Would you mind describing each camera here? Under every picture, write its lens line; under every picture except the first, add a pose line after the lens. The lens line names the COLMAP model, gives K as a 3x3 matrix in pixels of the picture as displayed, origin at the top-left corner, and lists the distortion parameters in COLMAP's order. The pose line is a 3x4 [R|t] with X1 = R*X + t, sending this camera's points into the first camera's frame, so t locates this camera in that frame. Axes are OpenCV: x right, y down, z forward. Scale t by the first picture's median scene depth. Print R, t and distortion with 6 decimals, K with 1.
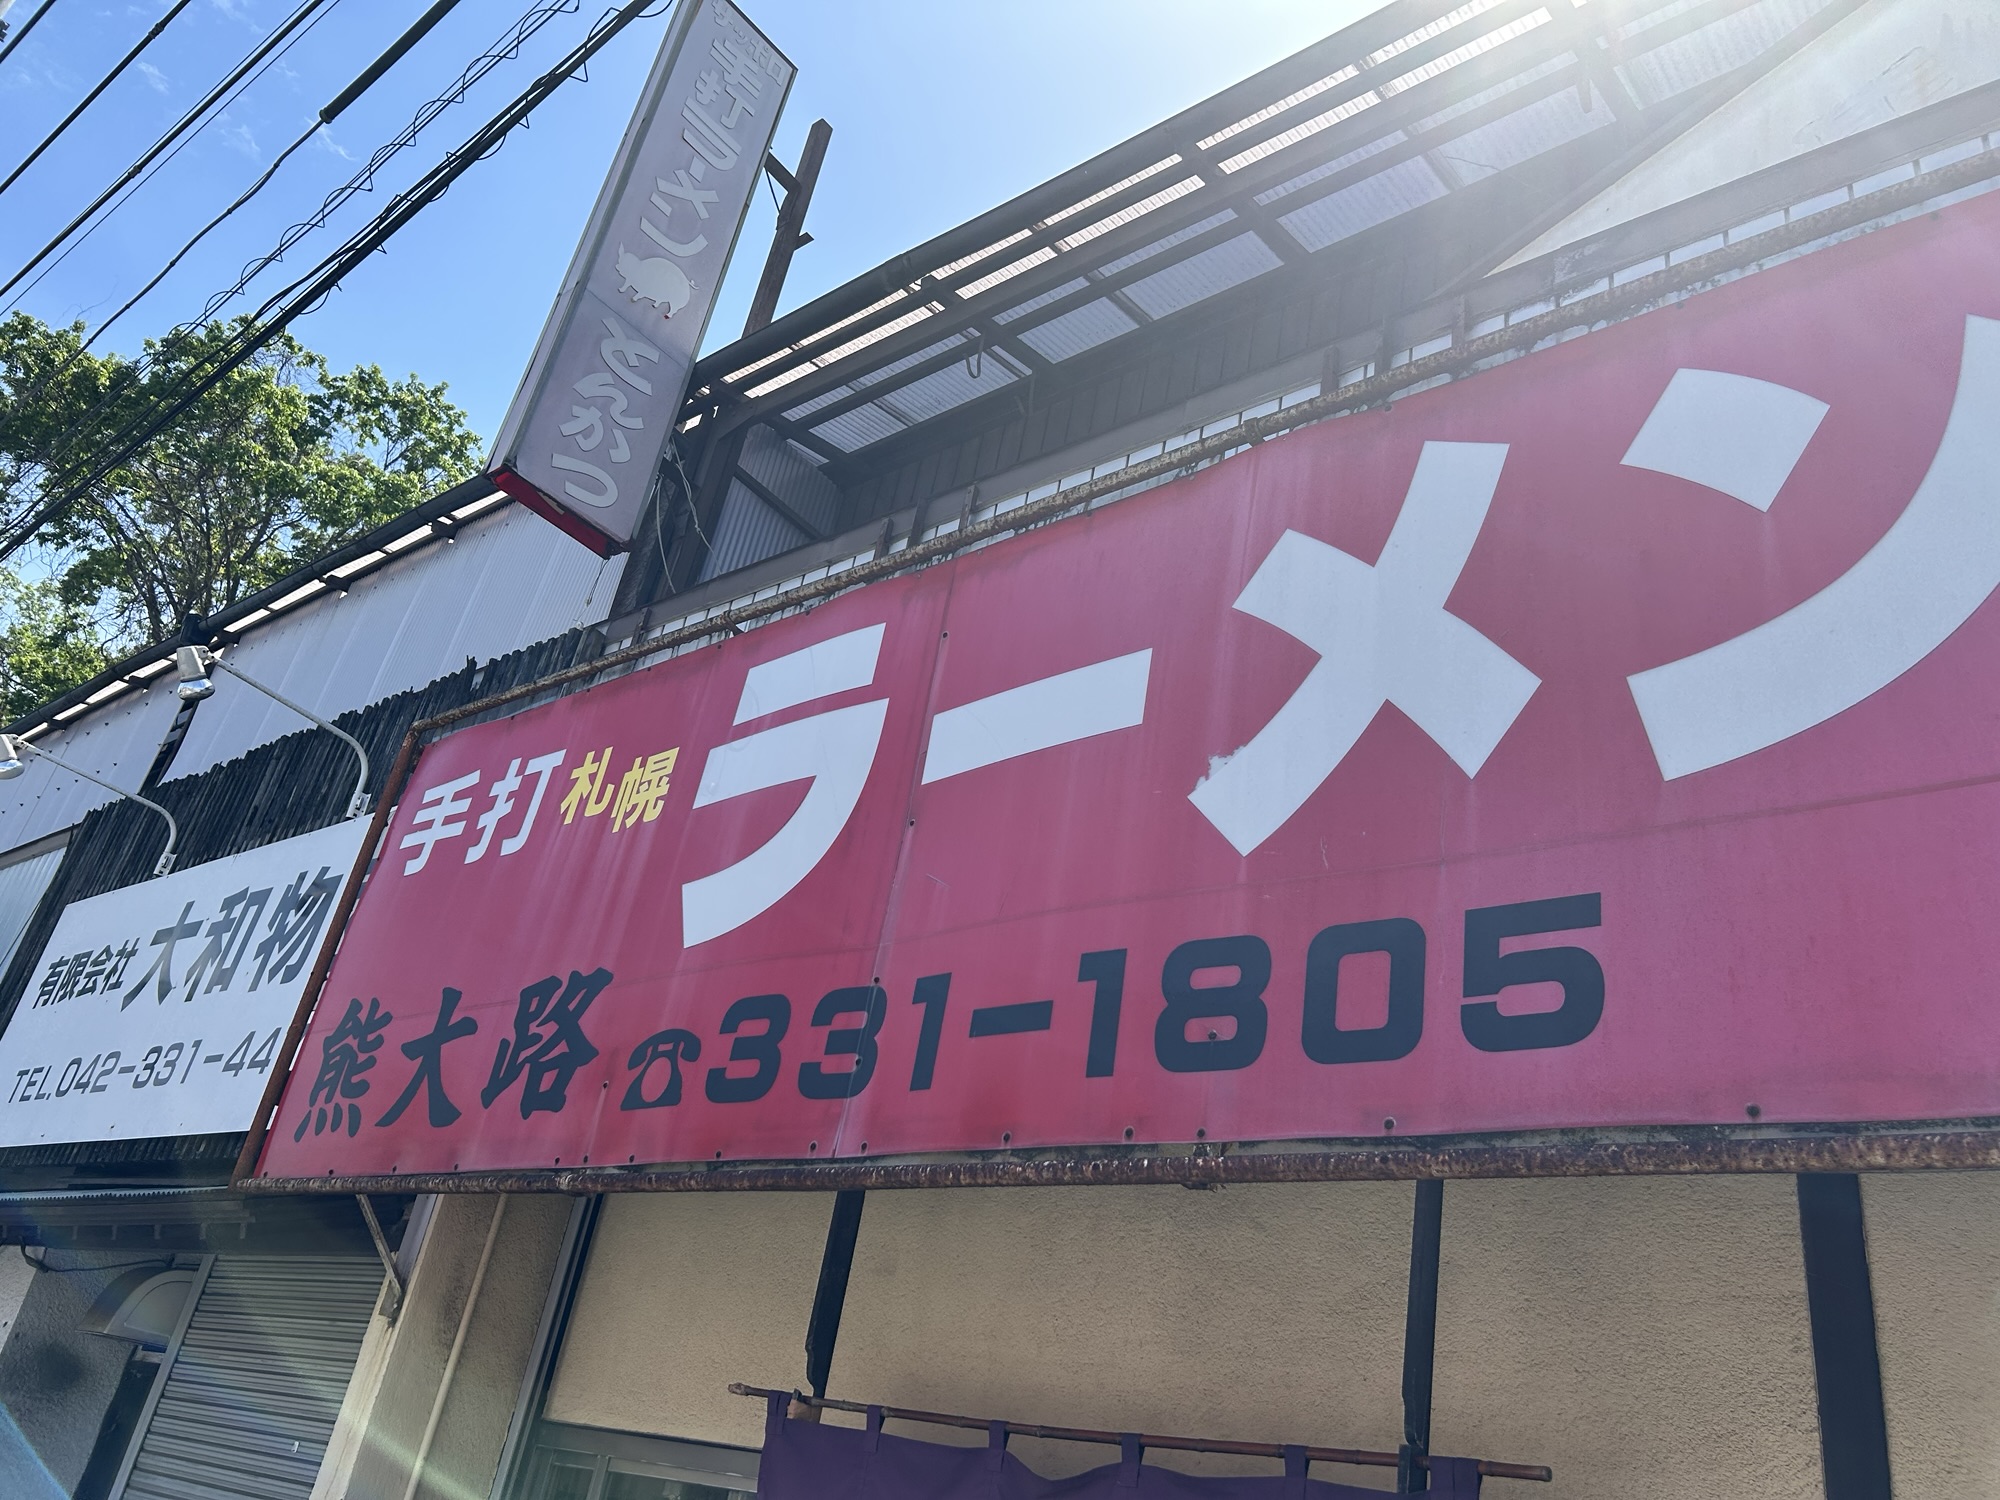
lens RADIAL K [[1535.7, 0, 998.0], [0, 1535.7, 746.9], [0, 0, 1]] dist [0.049951, -0.060536]
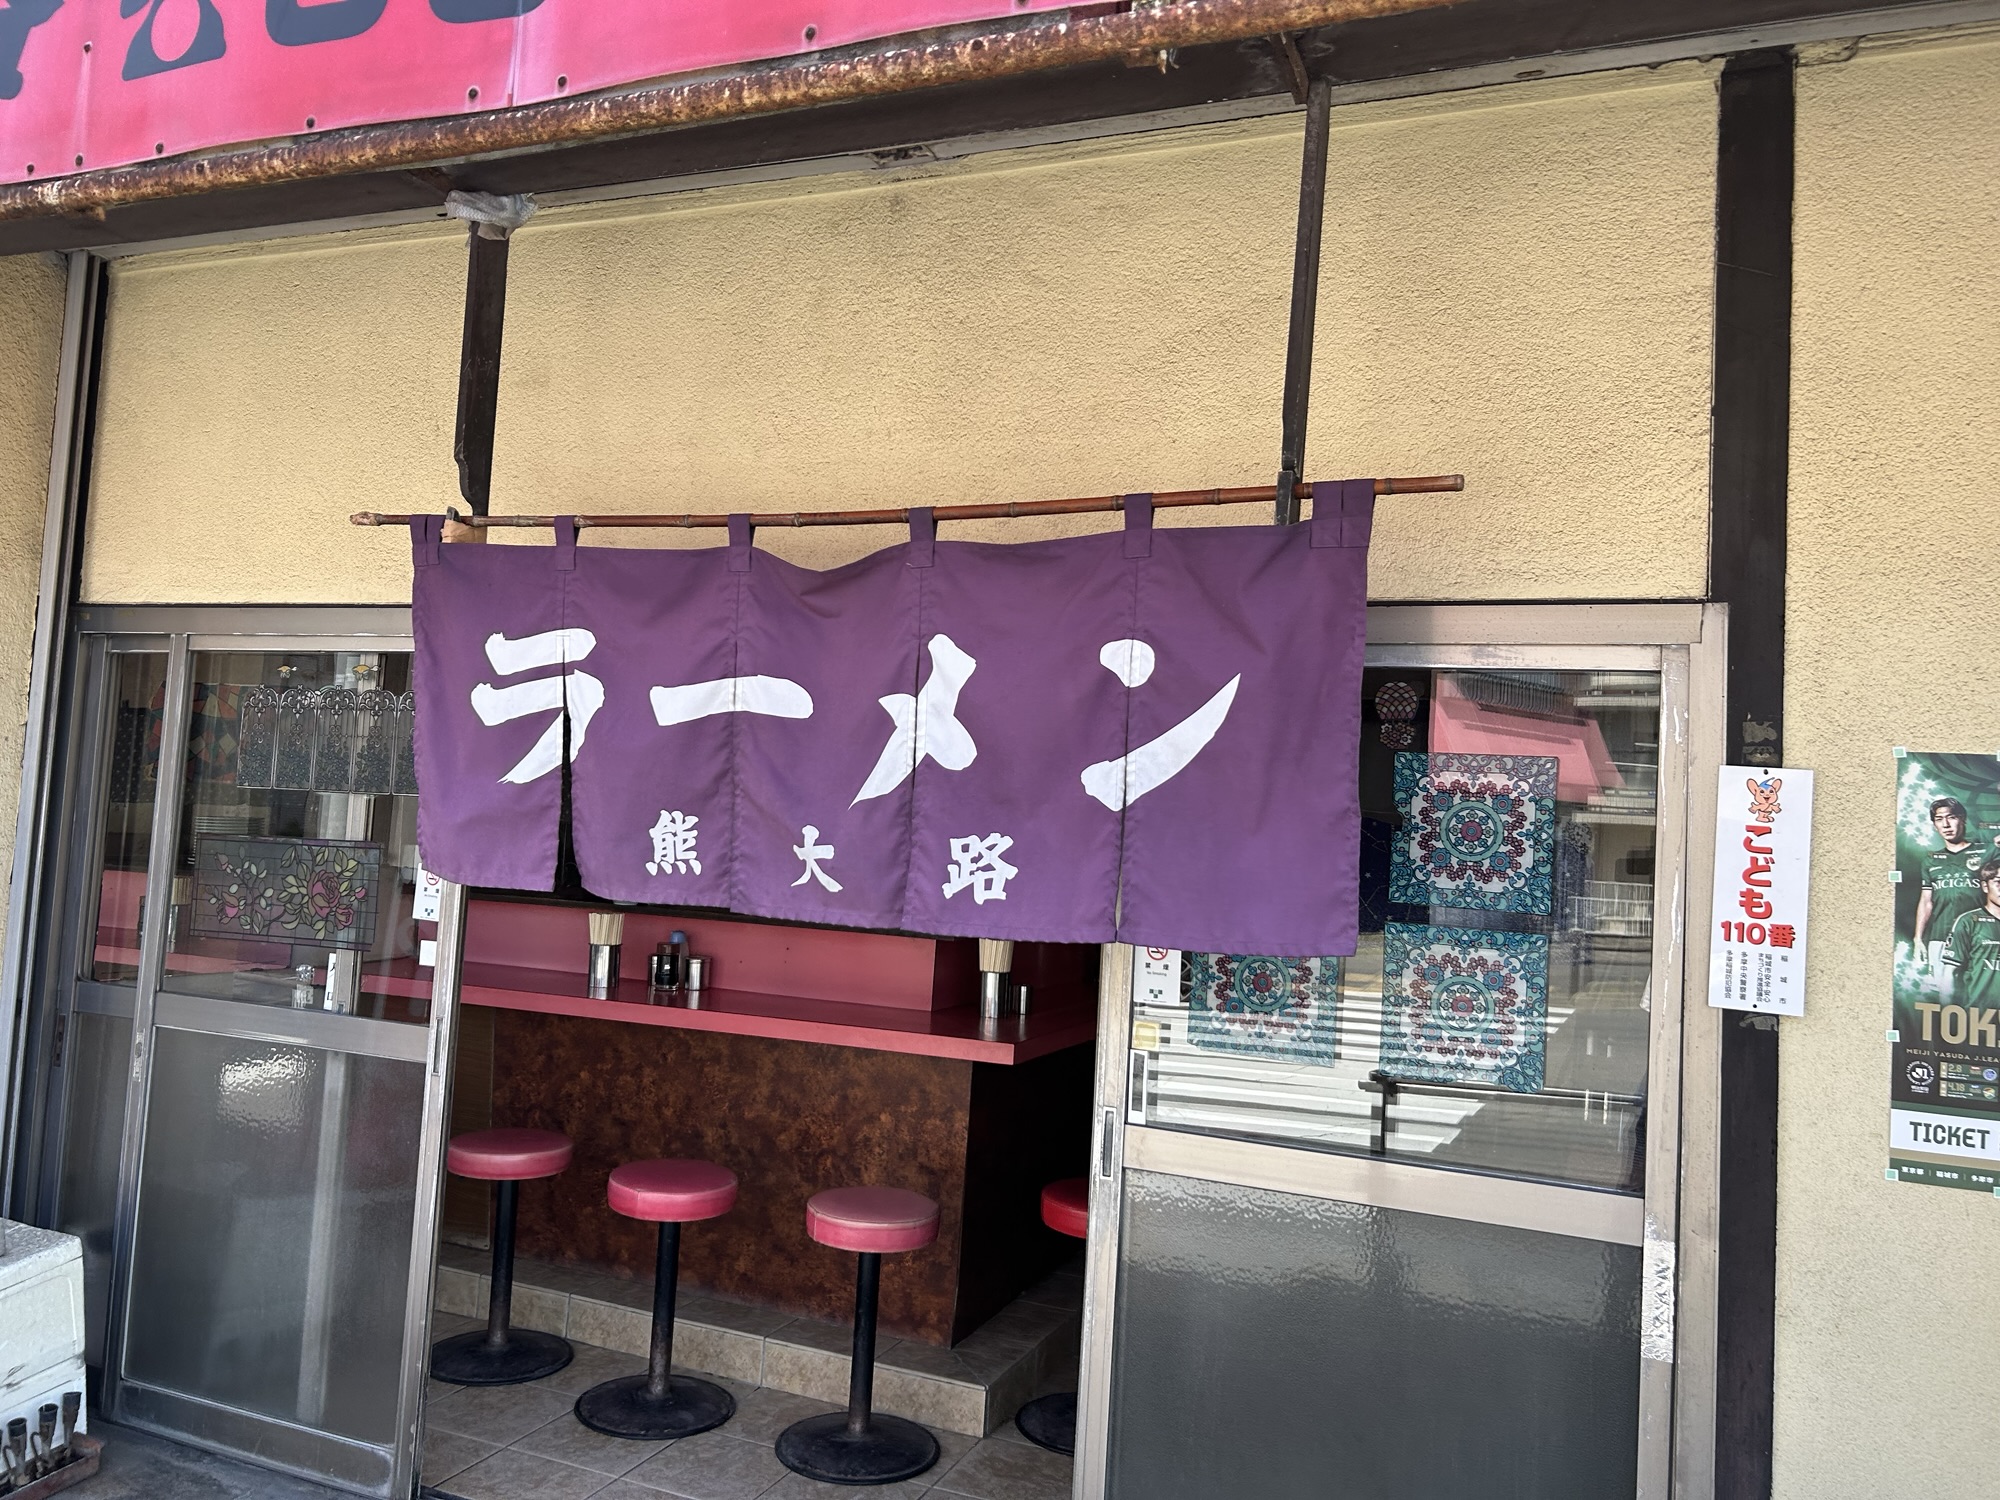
lens RADIAL K [[1535.7, 0, 998.0], [0, 1535.7, 746.9], [0, 0, 1]] dist [0.049951, -0.060536]
pose [[0.957378, -0.092917, 0.273483, -0.101170], [-0.040884, 0.893717, 0.446765, 0.184300], [-0.285929, -0.438904, 0.851826, 0.233563]]
